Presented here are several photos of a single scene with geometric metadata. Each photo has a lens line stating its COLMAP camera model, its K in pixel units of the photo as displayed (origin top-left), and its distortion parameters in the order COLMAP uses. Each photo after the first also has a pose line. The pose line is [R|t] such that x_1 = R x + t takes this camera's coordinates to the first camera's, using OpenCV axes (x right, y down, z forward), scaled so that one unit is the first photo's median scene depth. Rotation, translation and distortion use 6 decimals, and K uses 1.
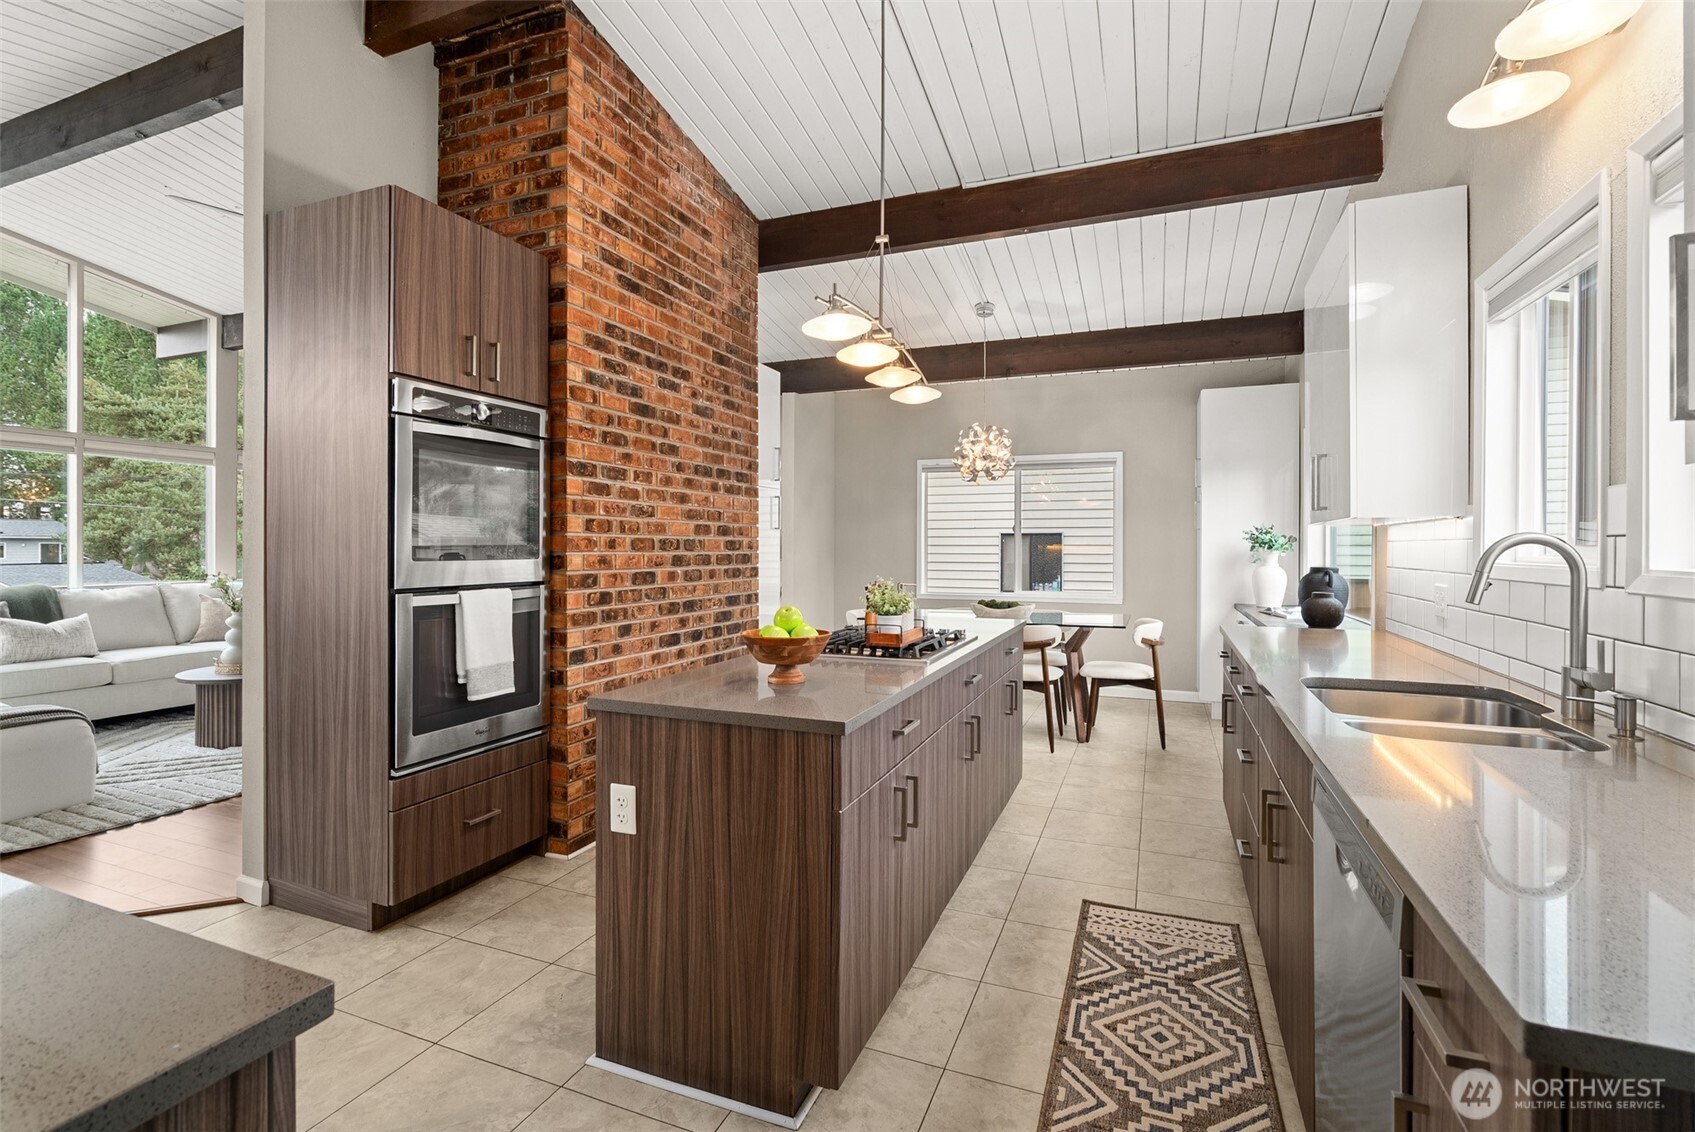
lens RADIAL K [[757.5, 0, 848.0], [0, 757.5, 551.1], [0, 0, 1]] dist [-0.000831, 0.000014]
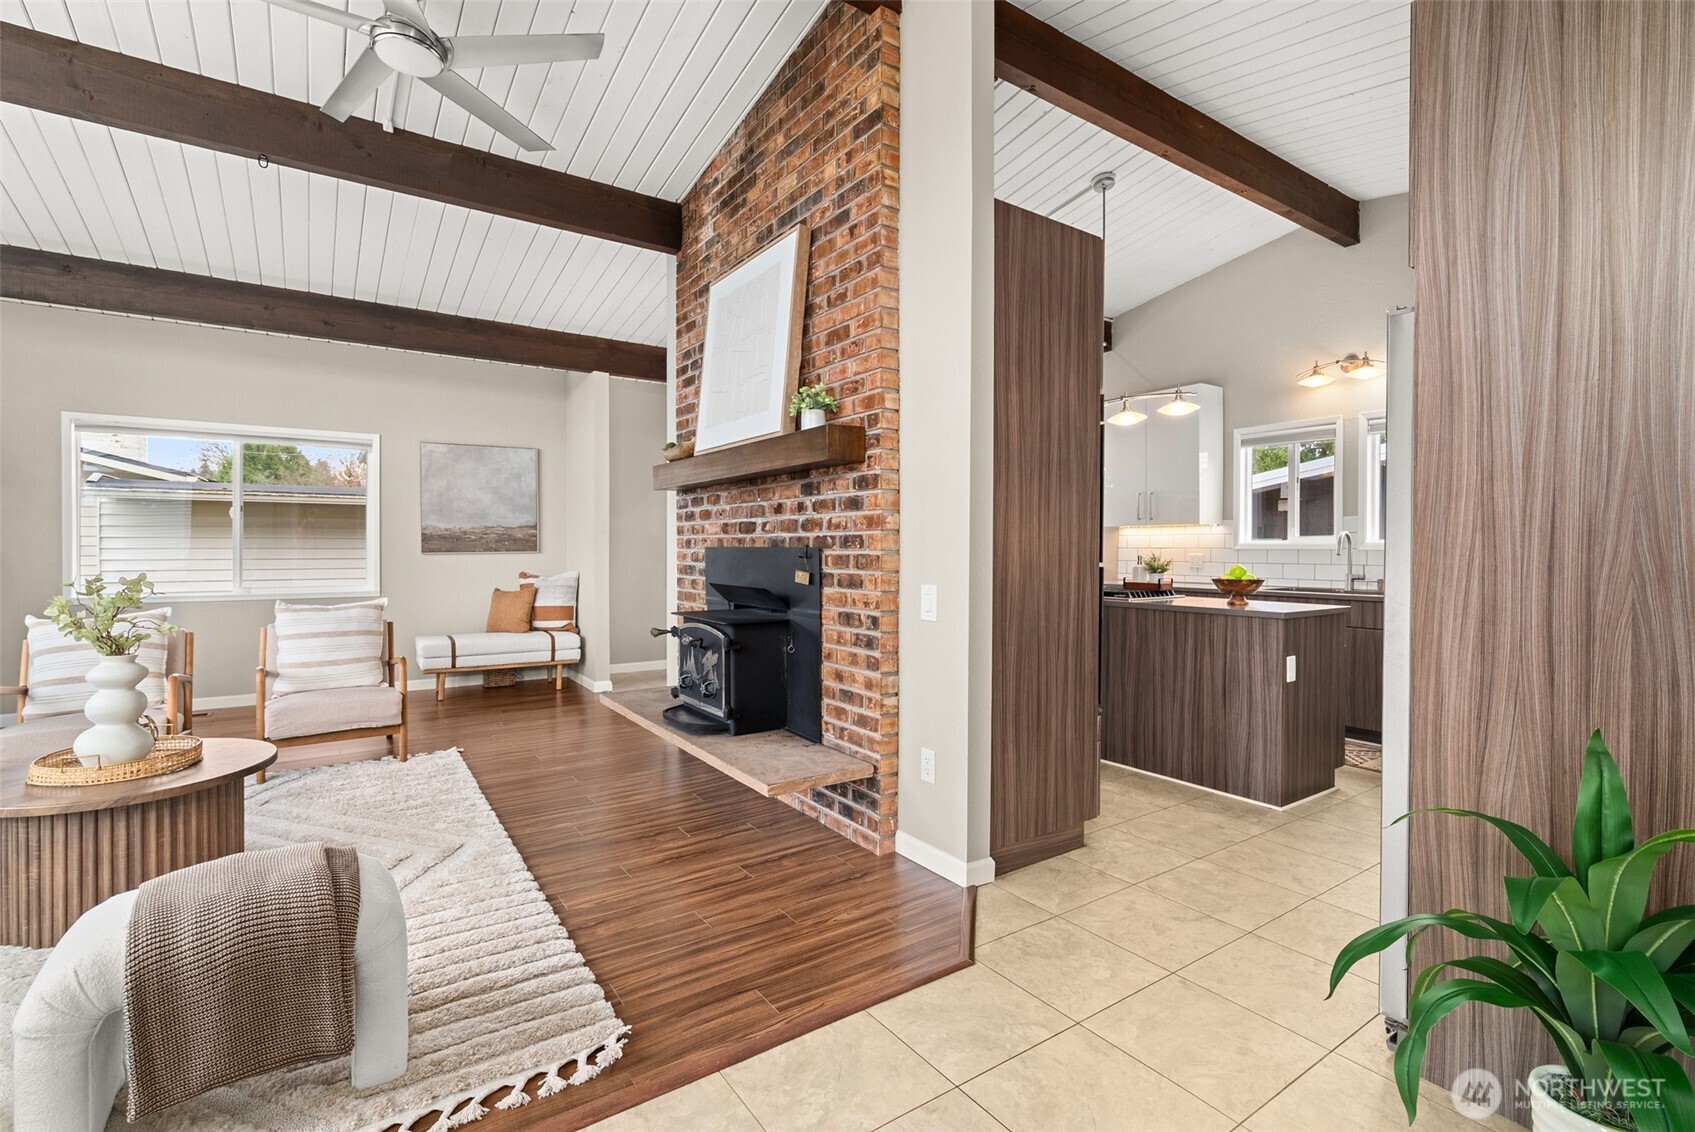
lens RADIAL K [[757.5, 0, 848.0], [0, 757.5, 560.6], [0, 0, 1]] dist [-0.000831, 0.000014]
pose [[0.564425, -0.020538, 0.825229, -1.800105], [0.010810, 0.999789, 0.017489, 0.020793], [-0.825414, -0.000951, 0.564527, 0.617001]]
